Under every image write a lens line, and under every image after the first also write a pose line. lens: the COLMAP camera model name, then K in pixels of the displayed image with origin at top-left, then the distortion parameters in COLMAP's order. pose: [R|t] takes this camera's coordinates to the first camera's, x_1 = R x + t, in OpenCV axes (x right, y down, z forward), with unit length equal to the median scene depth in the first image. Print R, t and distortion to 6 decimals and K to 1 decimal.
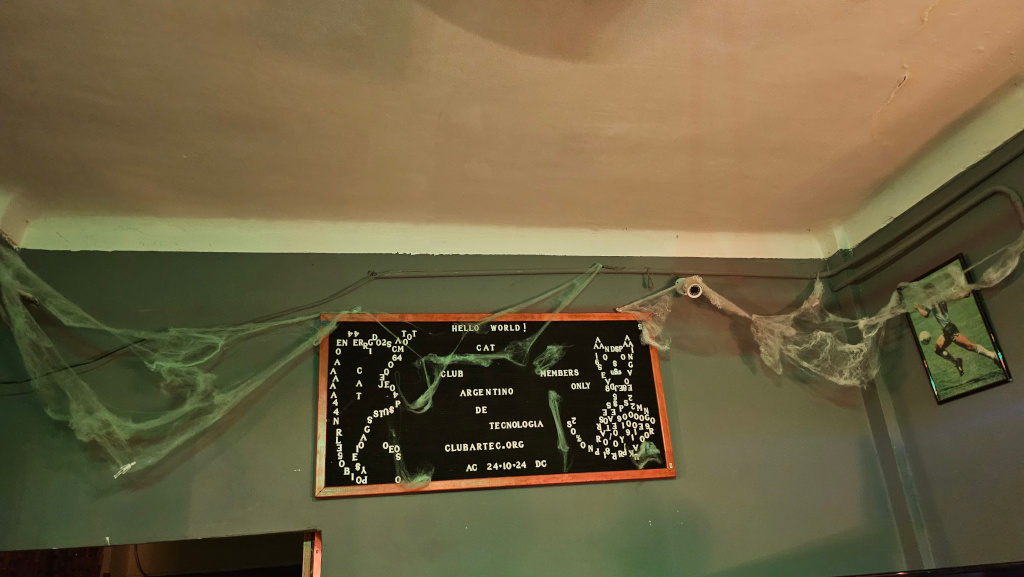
lens RADIAL K [[742.9, 0, 512.0], [0, 742.9, 288.5], [0, 0, 1]] dist [0.068069, -0.065875]
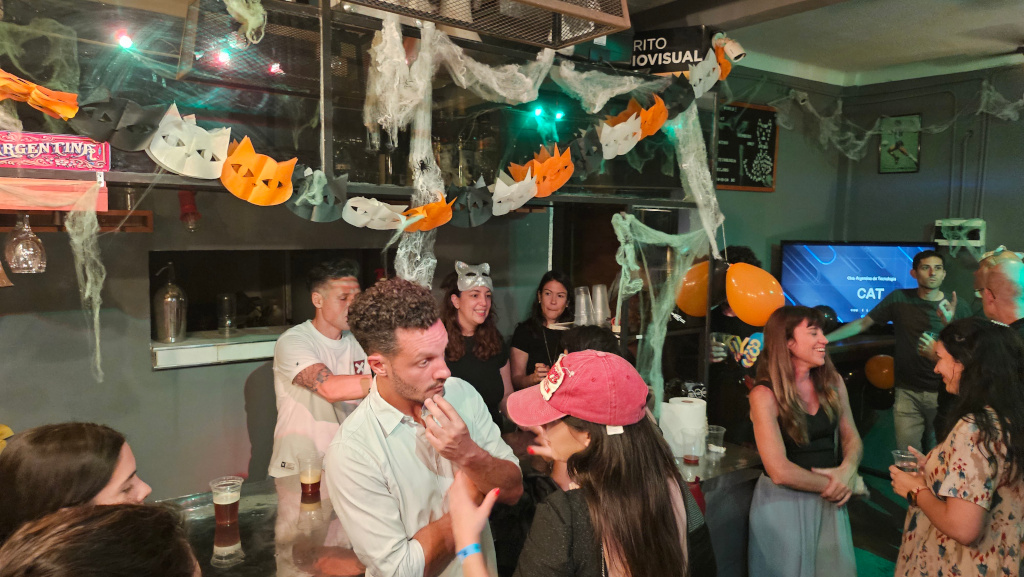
lens RADIAL K [[742.9, 0, 512.0], [0, 742.9, 288.5], [0, 0, 1]] dist [0.068069, -0.065875]
pose [[0.908818, 0.056694, 0.413323, -1.318911], [-0.238748, 0.883133, 0.403825, -0.187504], [-0.342125, -0.465684, 0.816143, -0.612498]]
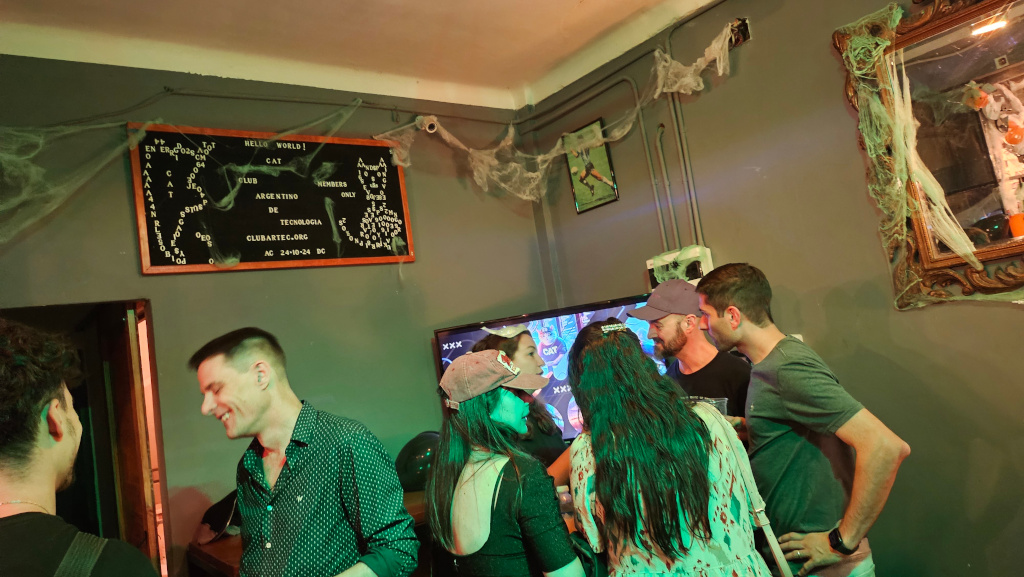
lens RADIAL K [[742.9, 0, 512.0], [0, 742.9, 288.5], [0, 0, 1]] dist [0.068069, -0.065875]
pose [[0.899193, -0.017311, 0.437209, -0.230866], [-0.085069, 0.973234, 0.213493, -0.014249], [-0.429203, -0.229164, 0.873653, -0.320290]]
